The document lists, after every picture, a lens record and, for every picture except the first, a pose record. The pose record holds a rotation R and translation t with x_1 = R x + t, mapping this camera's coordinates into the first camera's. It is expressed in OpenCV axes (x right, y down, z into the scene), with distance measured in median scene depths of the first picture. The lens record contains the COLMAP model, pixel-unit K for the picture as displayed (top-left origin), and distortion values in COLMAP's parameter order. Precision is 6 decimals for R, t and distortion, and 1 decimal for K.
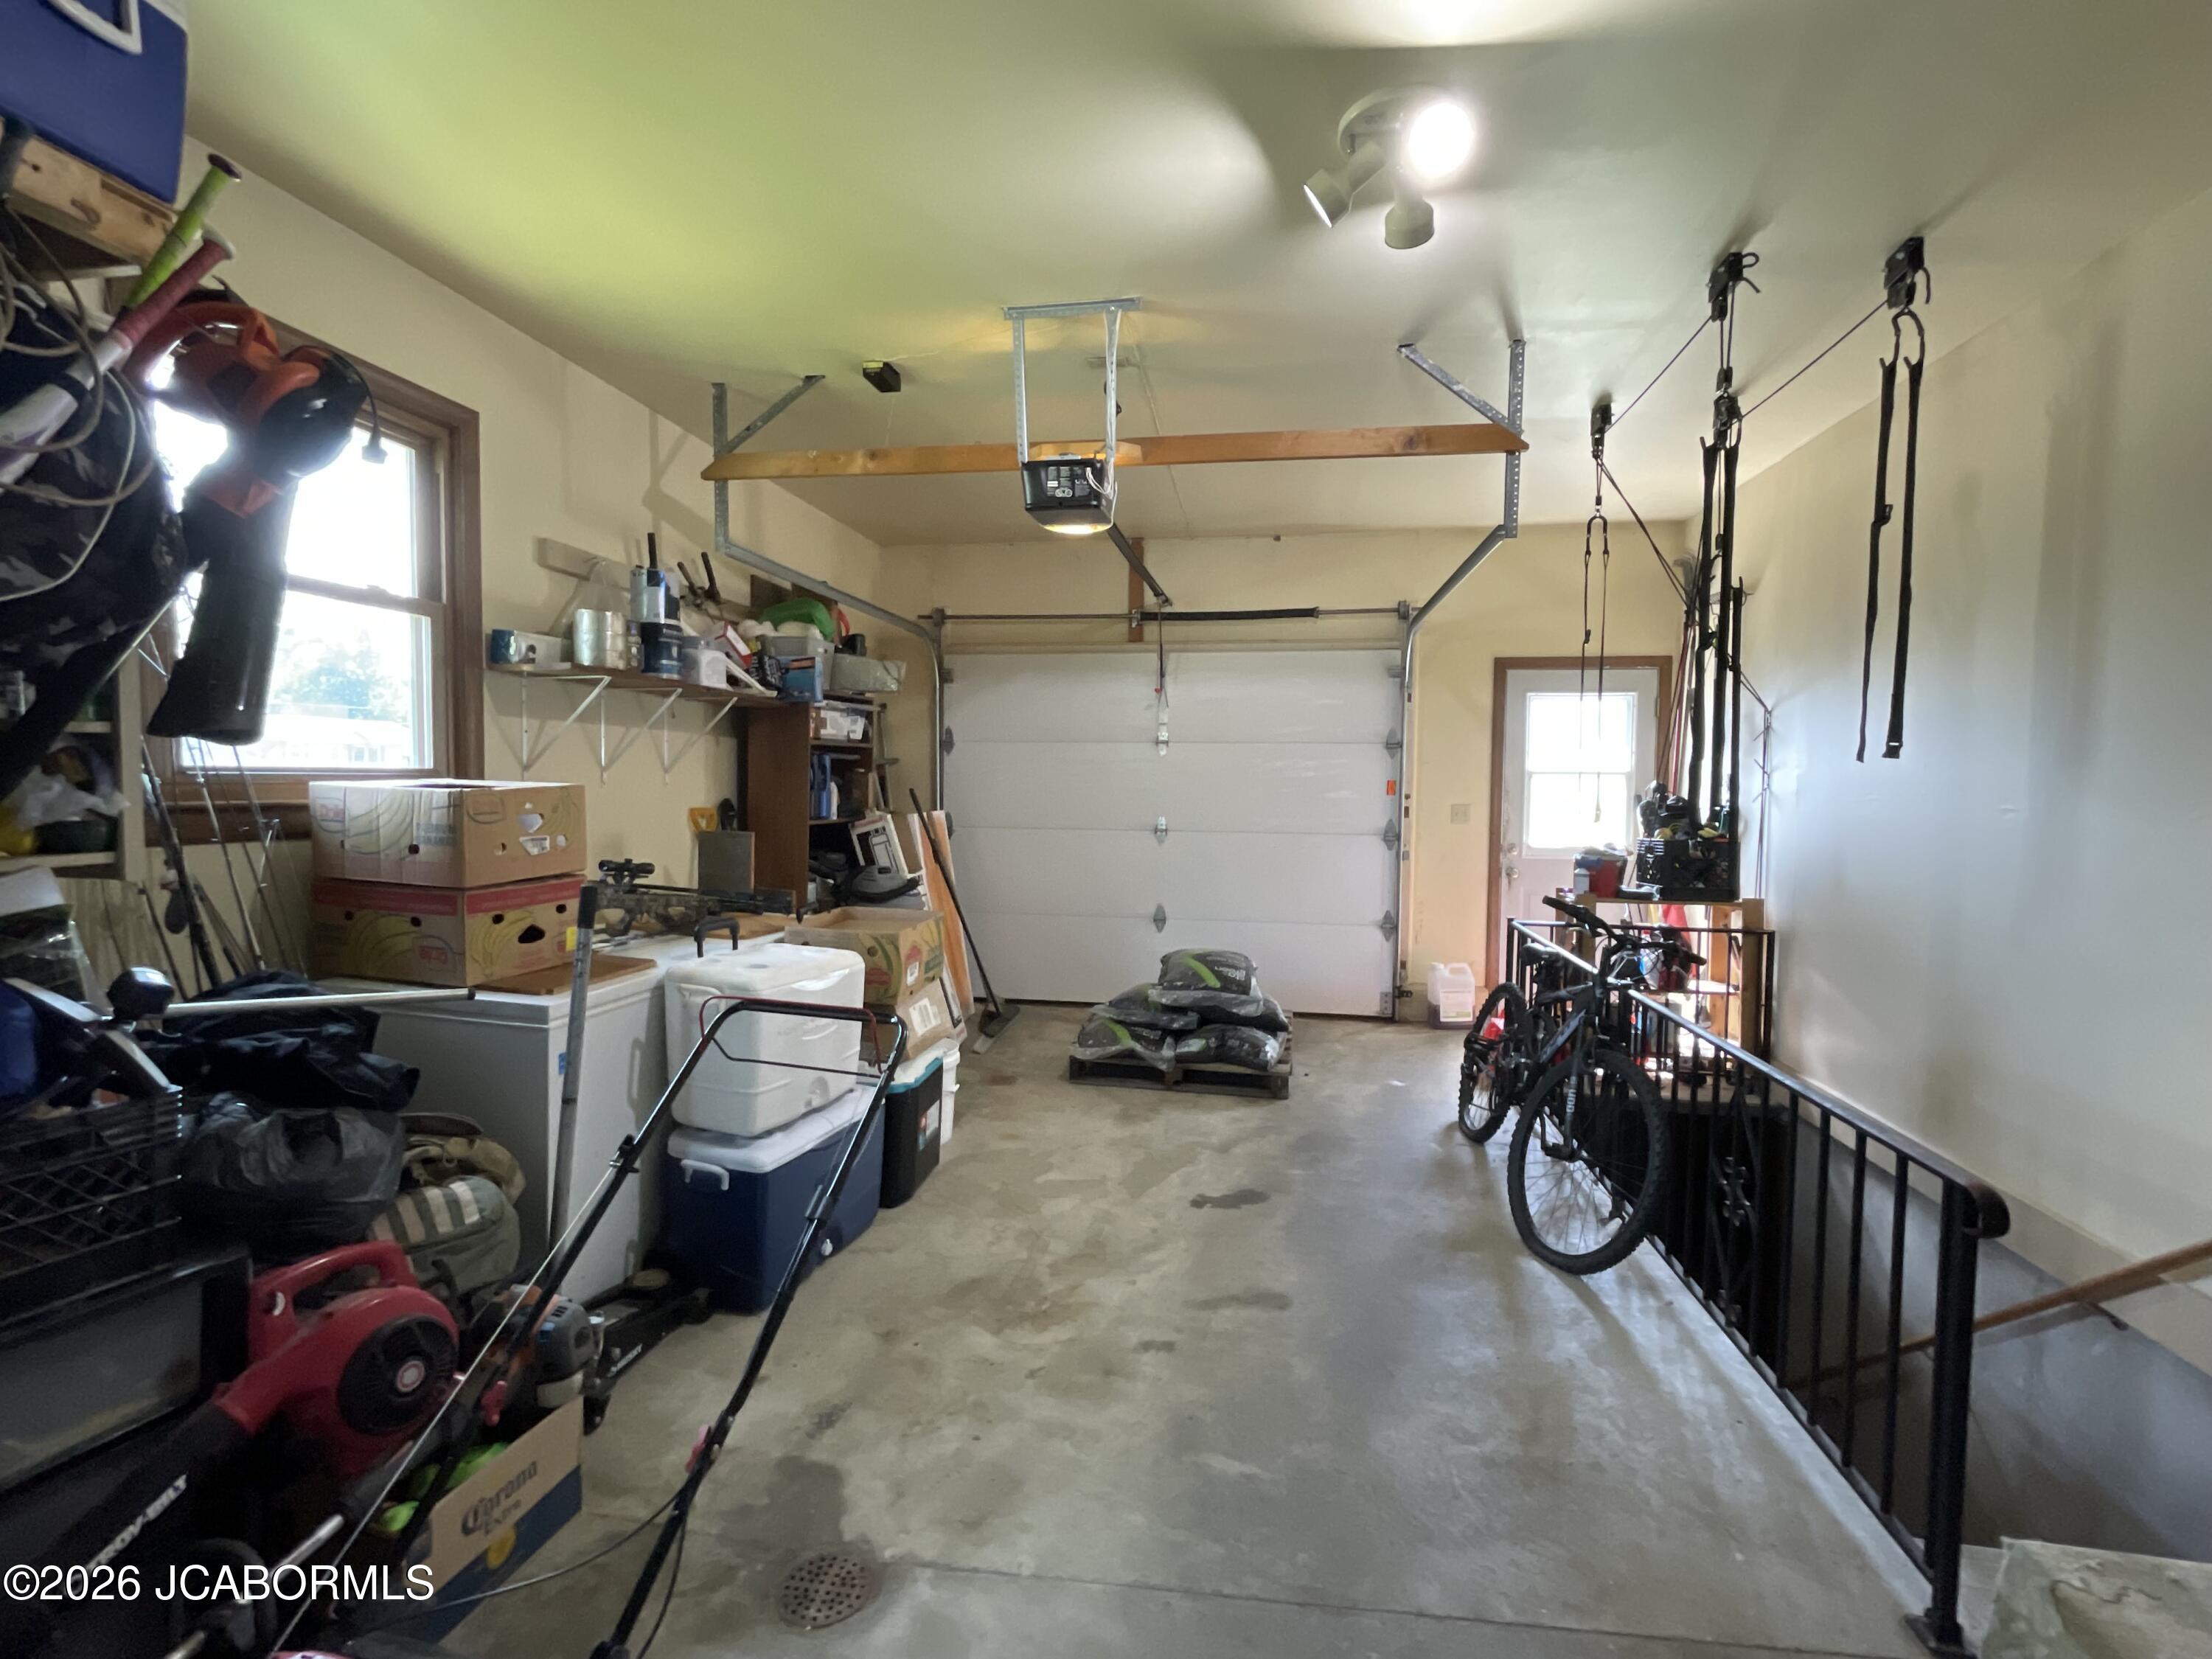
lens RADIAL K [[1028.7, 0, 1104.5], [0, 1028.7, 827.4], [0, 0, 1]] dist [-0.005533, 0.000475]
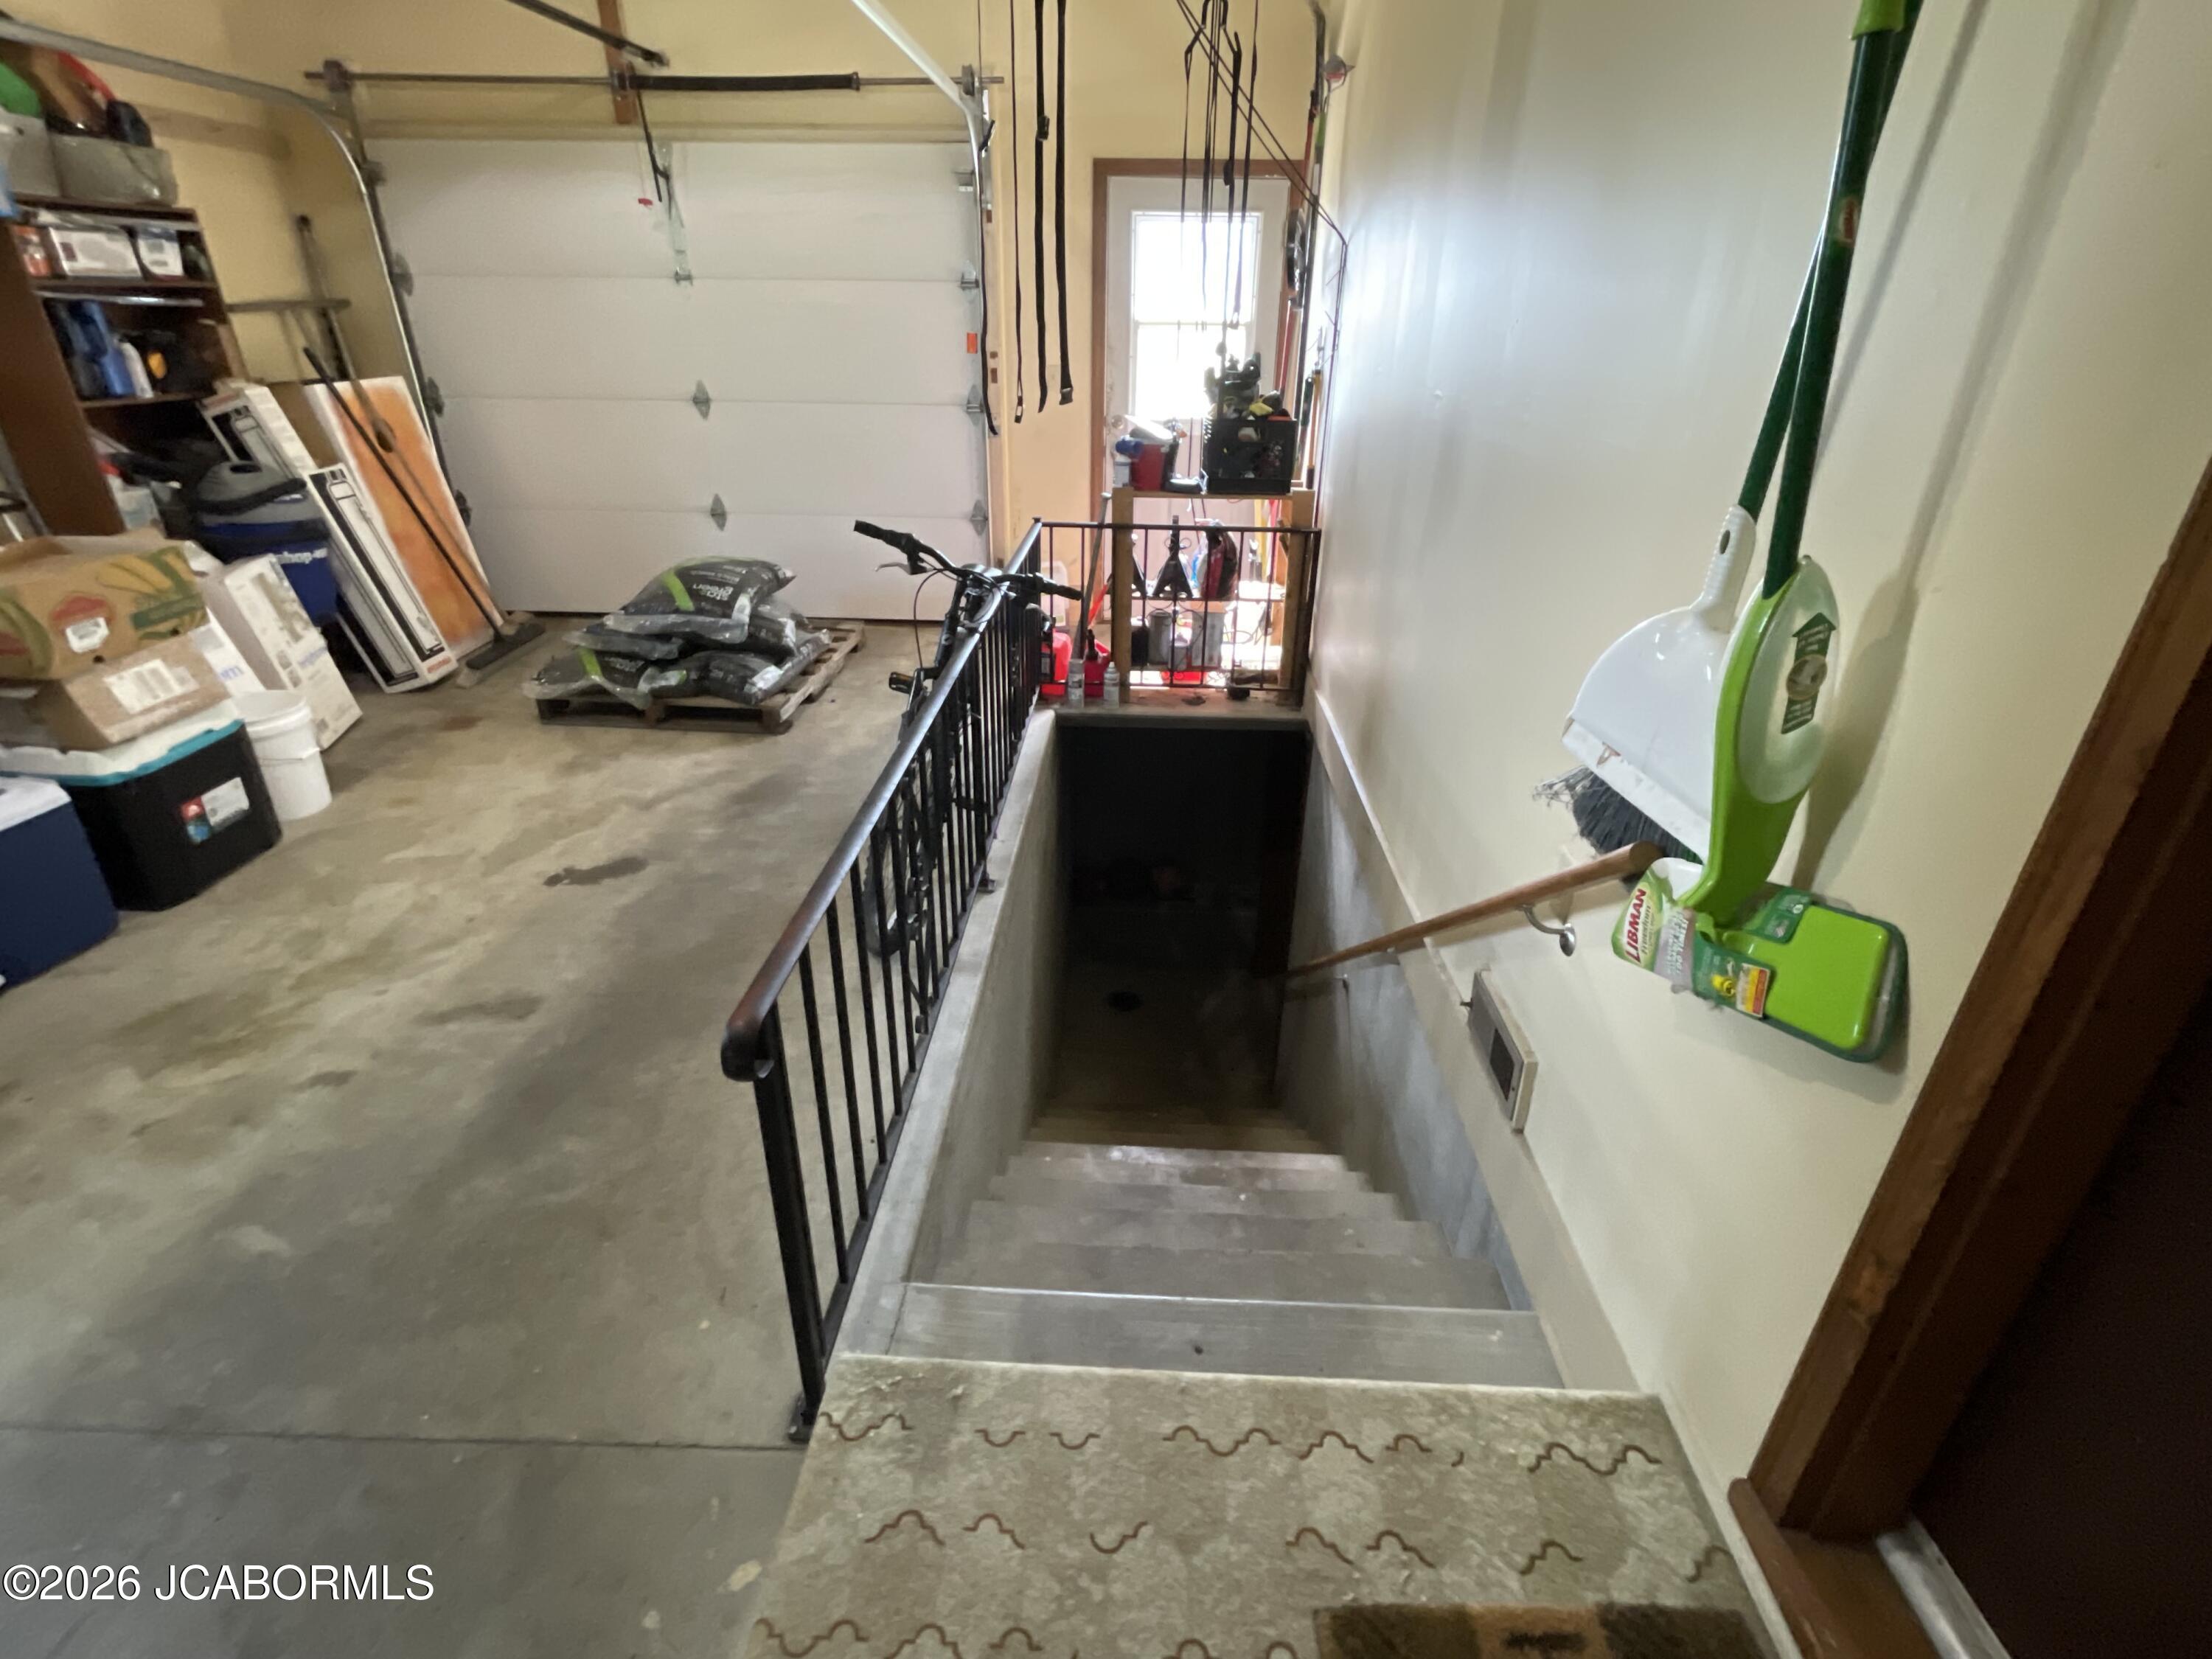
lens RADIAL K [[1028.7, 0, 1106.3], [0, 1028.7, 832.1], [0, 0, 1]] dist [-0.005533, 0.000475]
pose [[0.991735, -0.055433, 0.115708, 0.340724], [0.002974, 0.911538, 0.411206, -0.024915], [-0.128266, -0.407463, 0.904169, 0.115385]]
